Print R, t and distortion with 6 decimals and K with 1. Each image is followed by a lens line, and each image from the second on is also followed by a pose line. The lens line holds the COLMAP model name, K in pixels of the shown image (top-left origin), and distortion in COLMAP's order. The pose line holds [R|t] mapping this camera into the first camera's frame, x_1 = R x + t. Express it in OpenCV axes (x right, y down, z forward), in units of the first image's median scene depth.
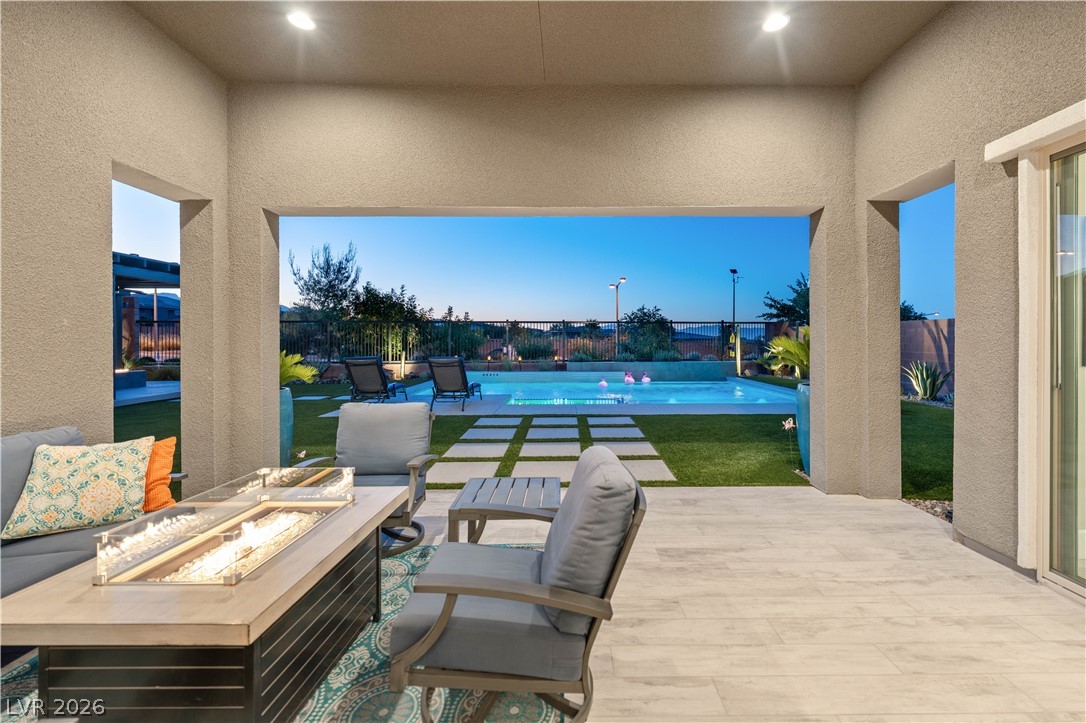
lens RADIAL K [[475.2, 0, 569.9], [0, 475.2, 343.6], [0, 0, 1]] dist [0.001365, -0.000488]
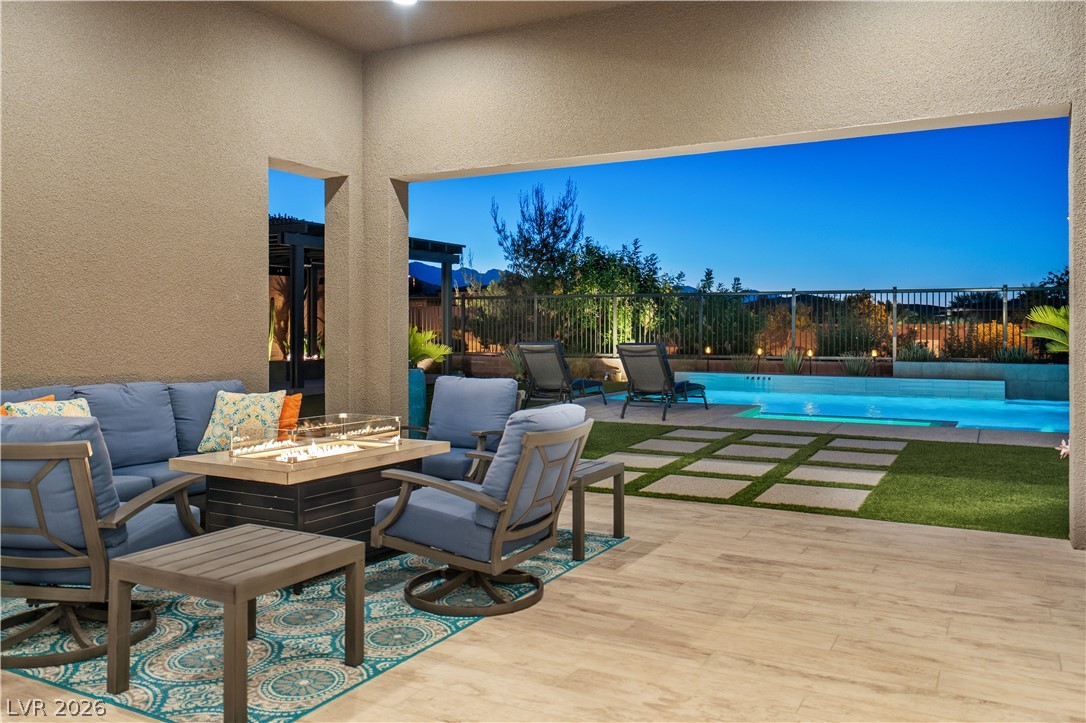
lens RADIAL K [[834.8, 0, 543.7], [0, 834.8, 336.8], [0, 0, 1]] dist [0.004186, -0.001402]
pose [[0.874105, 0.008122, -0.485669, 0.460194], [-0.006073, 0.999965, 0.005793, 0.026573], [0.485699, -0.002114, 0.874124, -0.339692]]
